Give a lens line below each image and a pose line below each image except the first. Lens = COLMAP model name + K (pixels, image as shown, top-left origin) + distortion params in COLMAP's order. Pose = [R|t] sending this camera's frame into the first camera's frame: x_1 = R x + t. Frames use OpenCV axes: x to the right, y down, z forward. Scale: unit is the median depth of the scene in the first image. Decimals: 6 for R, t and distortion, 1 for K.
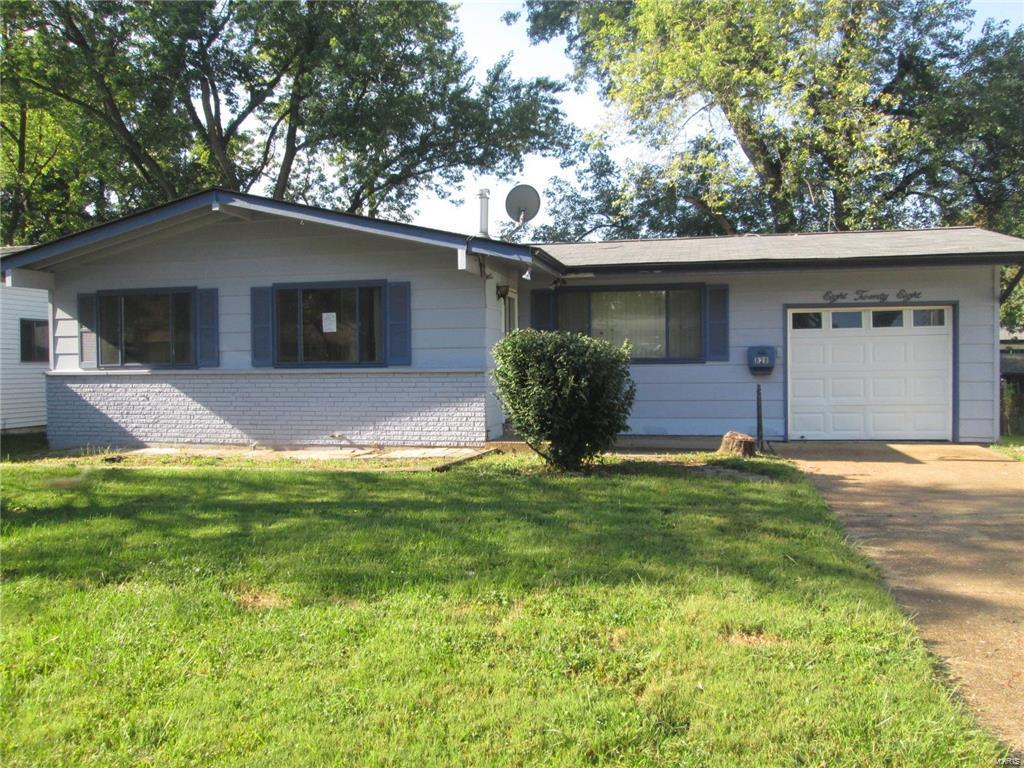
lens RADIAL K [[855.4, 0, 509.1], [0, 855.4, 387.6], [0, 0, 1]] dist [-0.040907, 0.007801]
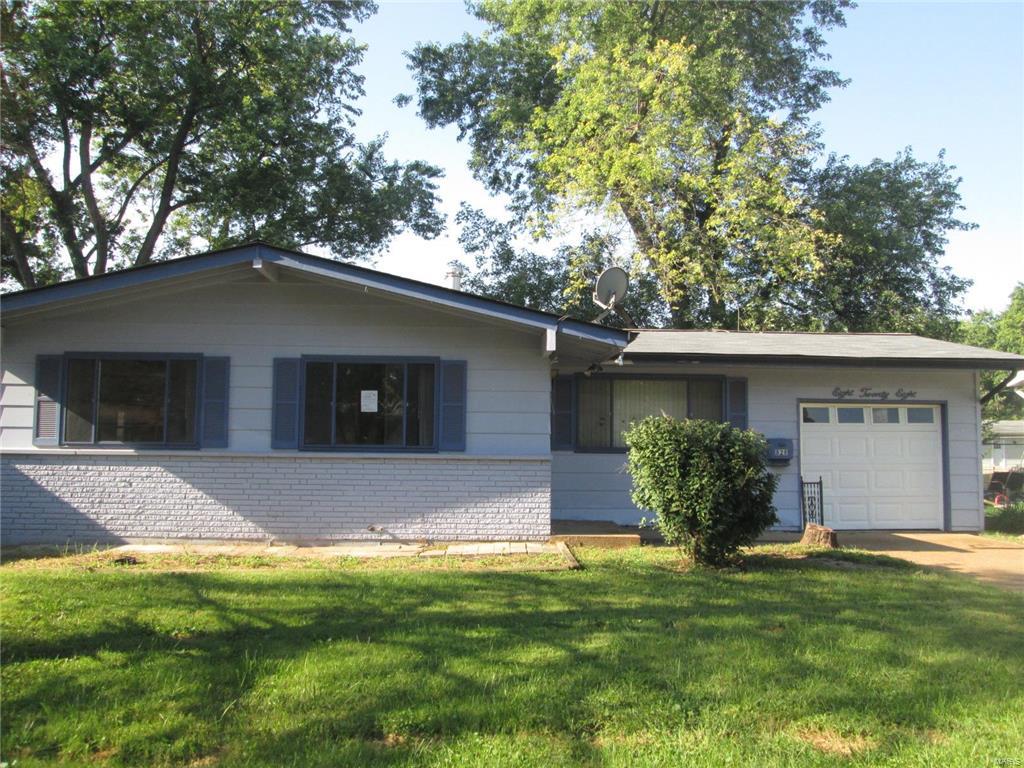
lens RADIAL K [[855.4, 0, 512.4], [0, 855.4, 384.9], [0, 0, 1]] dist [-0.040907, 0.007801]
pose [[0.962138, 0.039959, 0.269619, -0.298129], [-0.012149, 0.994499, -0.104036, -0.002008], [-0.272293, 0.096821, 0.957331, 0.097150]]
